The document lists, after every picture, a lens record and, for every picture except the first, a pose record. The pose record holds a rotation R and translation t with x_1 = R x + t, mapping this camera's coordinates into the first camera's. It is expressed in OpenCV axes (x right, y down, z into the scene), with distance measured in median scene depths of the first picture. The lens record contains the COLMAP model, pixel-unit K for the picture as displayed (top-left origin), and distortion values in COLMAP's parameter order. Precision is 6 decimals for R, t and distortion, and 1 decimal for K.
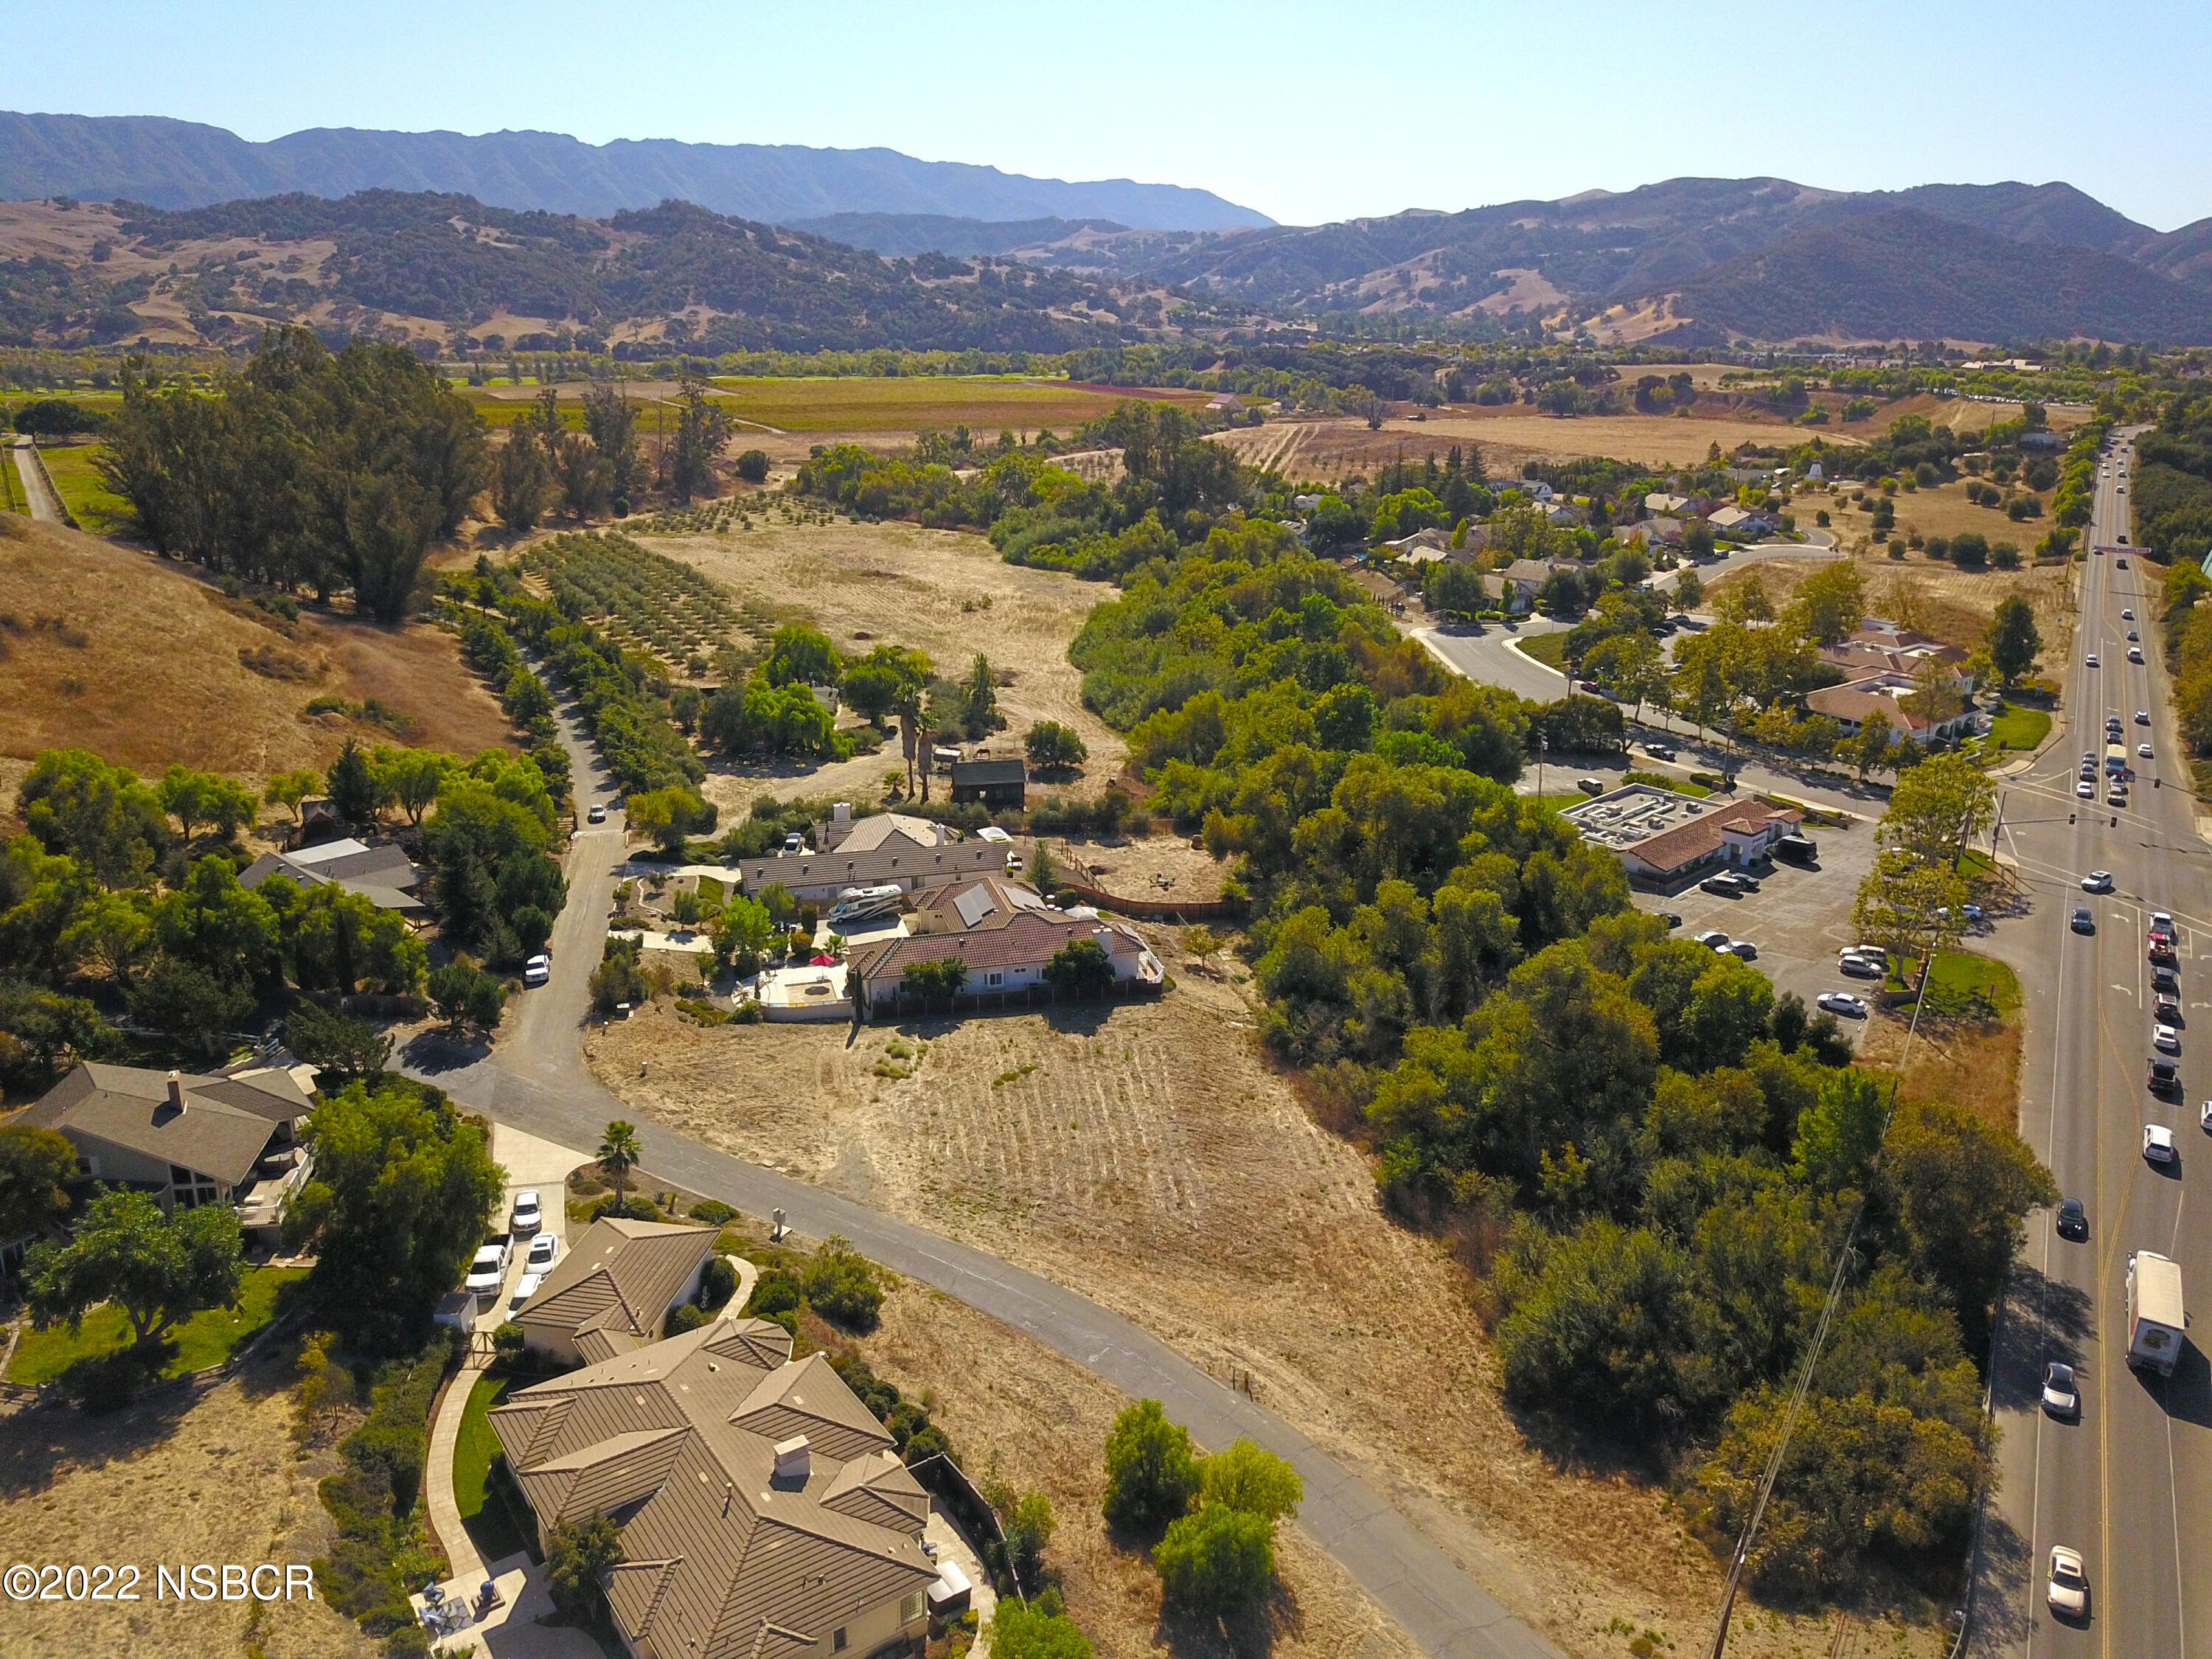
lens RADIAL K [[1702.7, 0, 1115.8], [0, 1702.7, 832.7], [0, 0, 1]] dist [-0.005698, 0.008919]
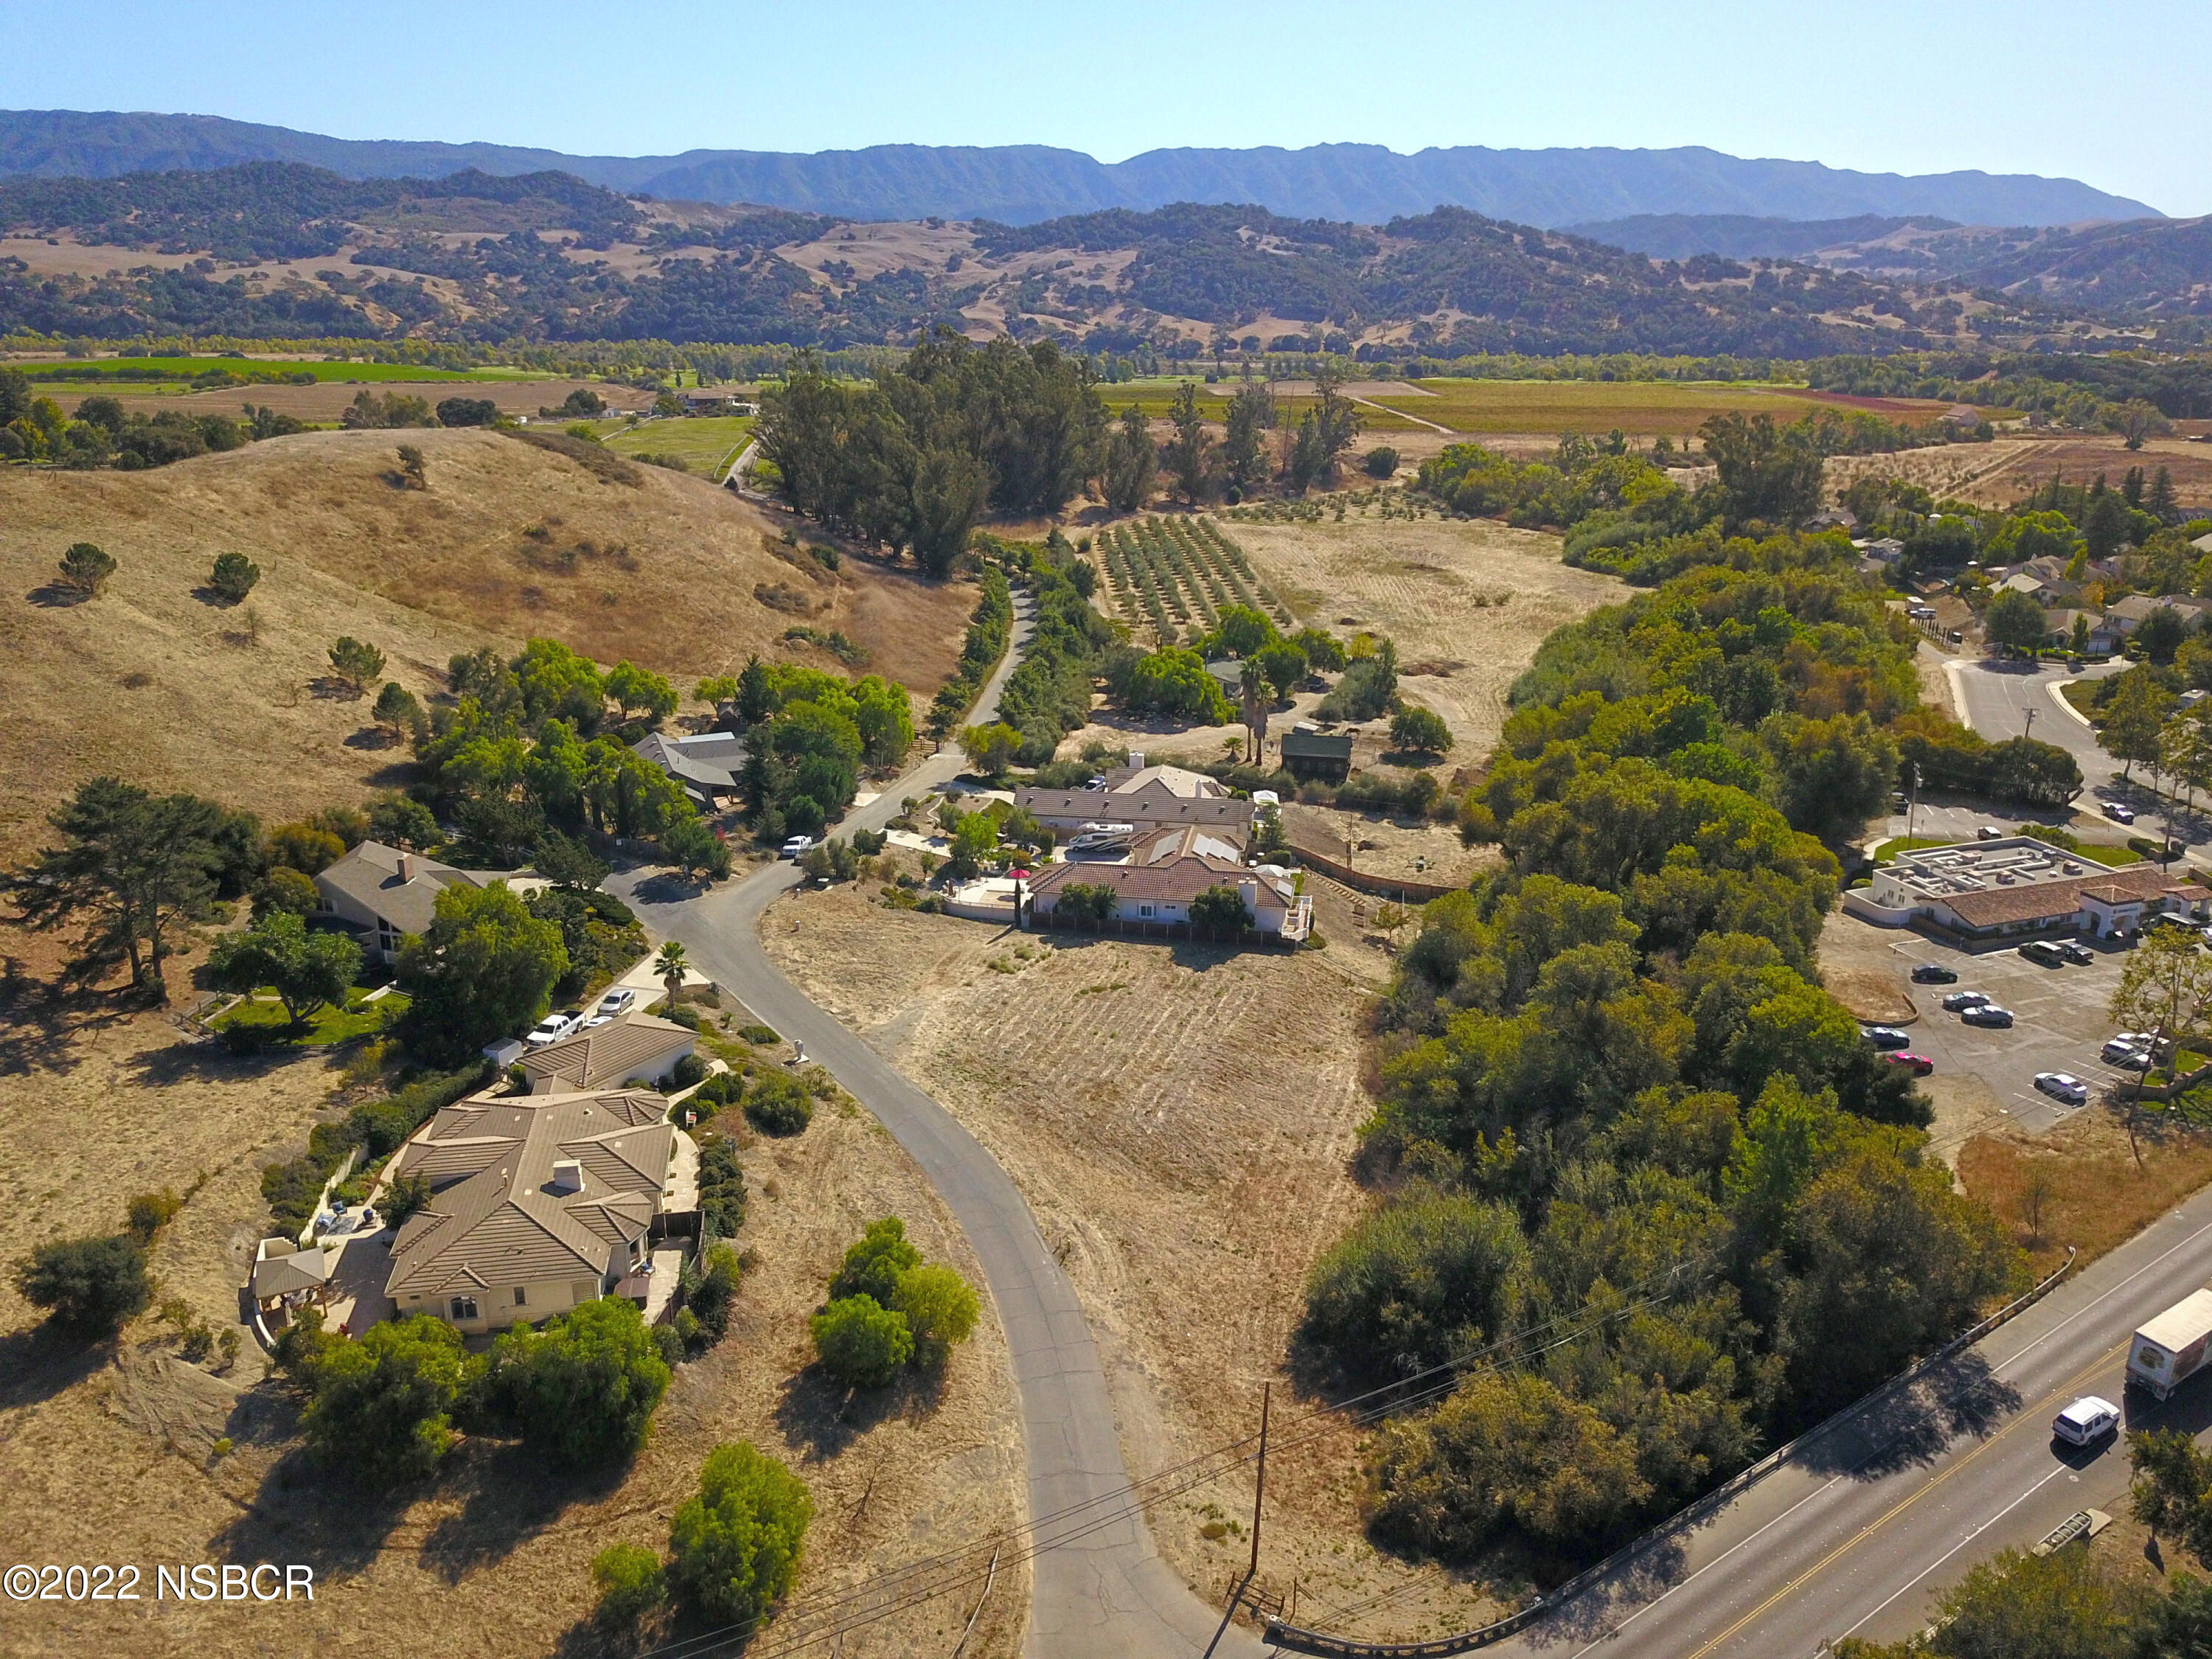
lens RADIAL K [[1702.7, 0, 1119.4], [0, 1702.7, 829.6], [0, 0, 1]] dist [-0.005698, 0.008919]
pose [[0.903336, 0.124993, -0.410317, 0.237919], [-0.126707, 0.991670, 0.023134, 0.006971], [0.409791, 0.031093, 0.911649, -0.009767]]
